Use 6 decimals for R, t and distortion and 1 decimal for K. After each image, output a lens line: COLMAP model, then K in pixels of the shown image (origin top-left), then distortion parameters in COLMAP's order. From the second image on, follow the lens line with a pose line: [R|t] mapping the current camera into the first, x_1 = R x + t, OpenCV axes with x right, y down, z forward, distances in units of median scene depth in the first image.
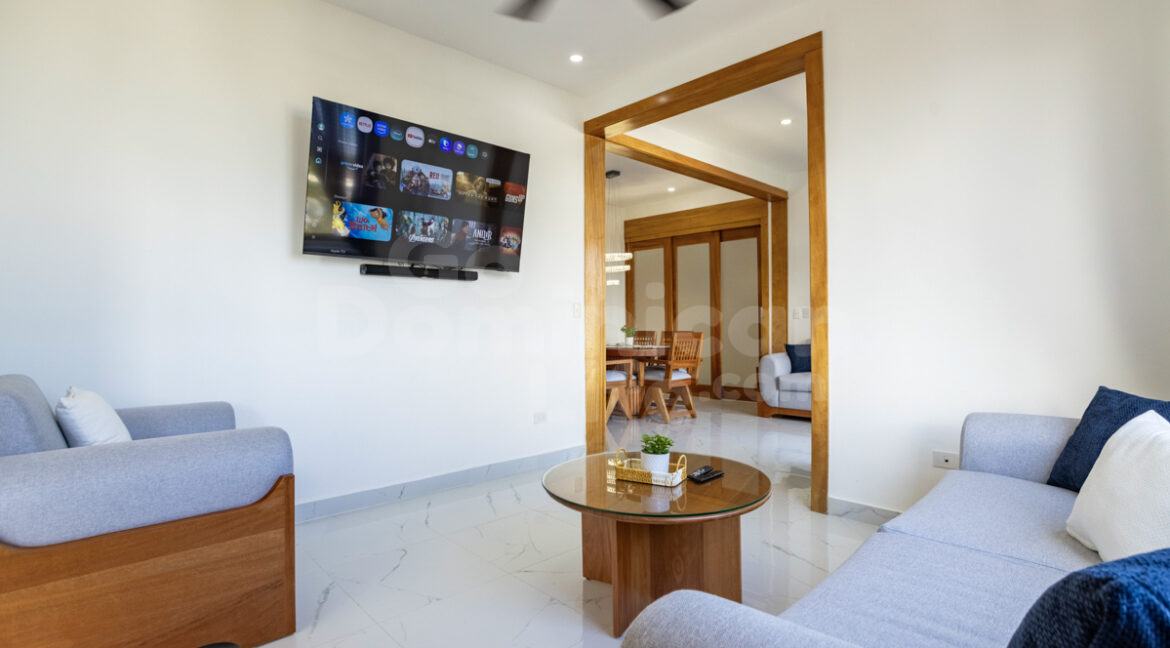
lens RADIAL K [[551.8, 0, 585.0], [0, 551.8, 324.0], [0, 0, 1]] dist [-0.037545, -0.000019]
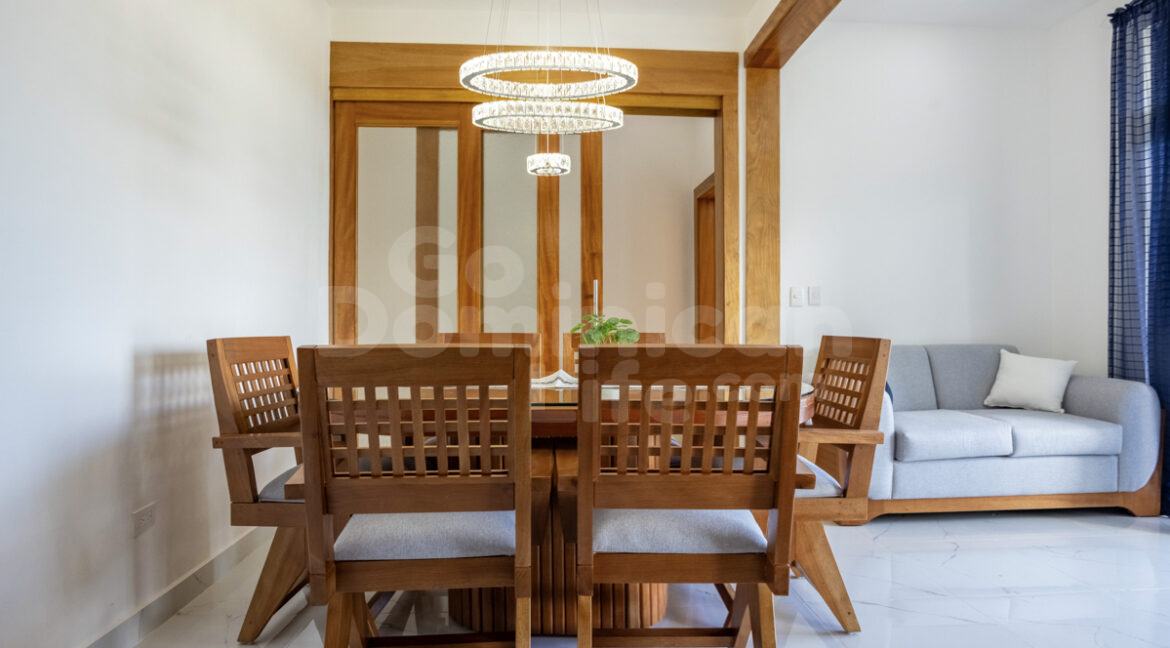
lens RADIAL K [[637.4, 0, 585.0], [0, 637.4, 324.0], [0, 0, 1]] dist [-0.025348, 0.000255]
pose [[0.642163, 0.010157, 0.766501, -0.203362], [0.001306, 0.999896, -0.014344, 0.014941], [-0.766567, 0.010212, 0.642083, 0.844099]]
